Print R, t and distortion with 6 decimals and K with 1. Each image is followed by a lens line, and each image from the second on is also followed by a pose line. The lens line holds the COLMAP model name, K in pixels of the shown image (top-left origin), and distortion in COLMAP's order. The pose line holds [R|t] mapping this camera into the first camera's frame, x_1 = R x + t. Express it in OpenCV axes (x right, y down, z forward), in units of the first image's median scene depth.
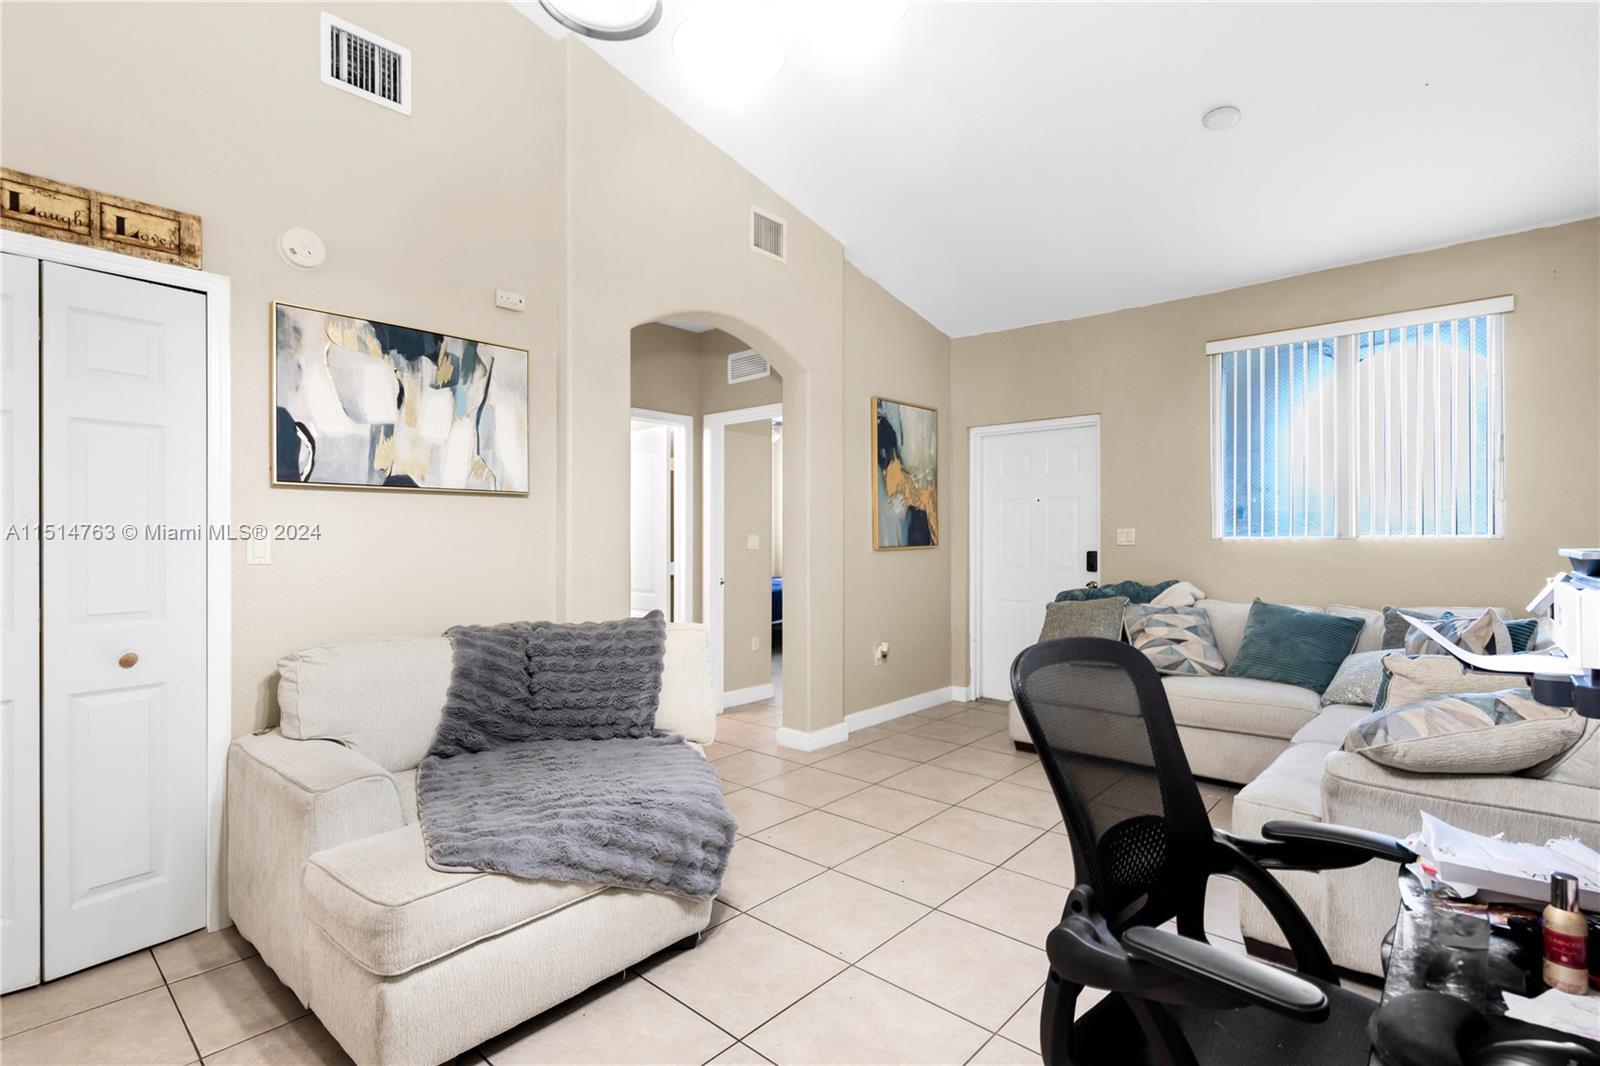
lens RADIAL K [[737.5, 0, 800.0], [0, 737.5, 533.0], [0, 0, 1]] dist [-0.008424, -0.000385]
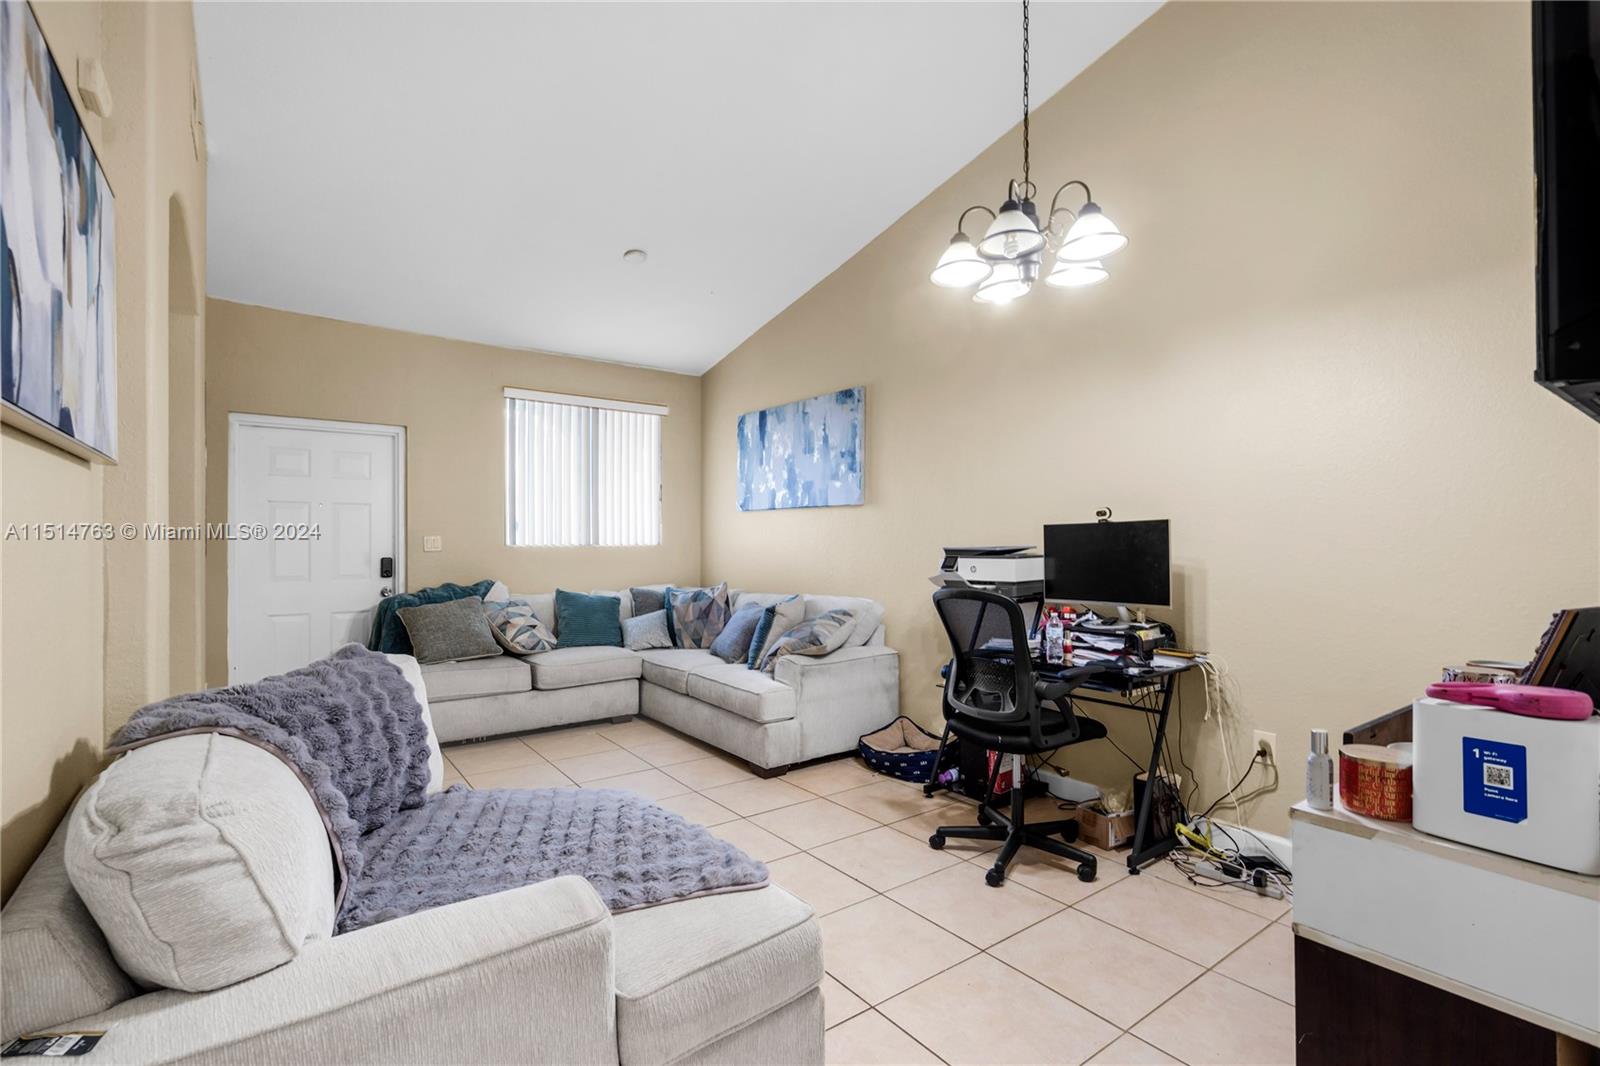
lens RADIAL K [[737.5, 0, 800.0], [0, 737.5, 533.0], [0, 0, 1]] dist [-0.008424, -0.000385]
pose [[0.189271, 0.013648, 0.981830, -0.627273], [-0.003936, 0.999906, -0.013141, 0.001556], [-0.981917, -0.001378, 0.189307, 0.307938]]
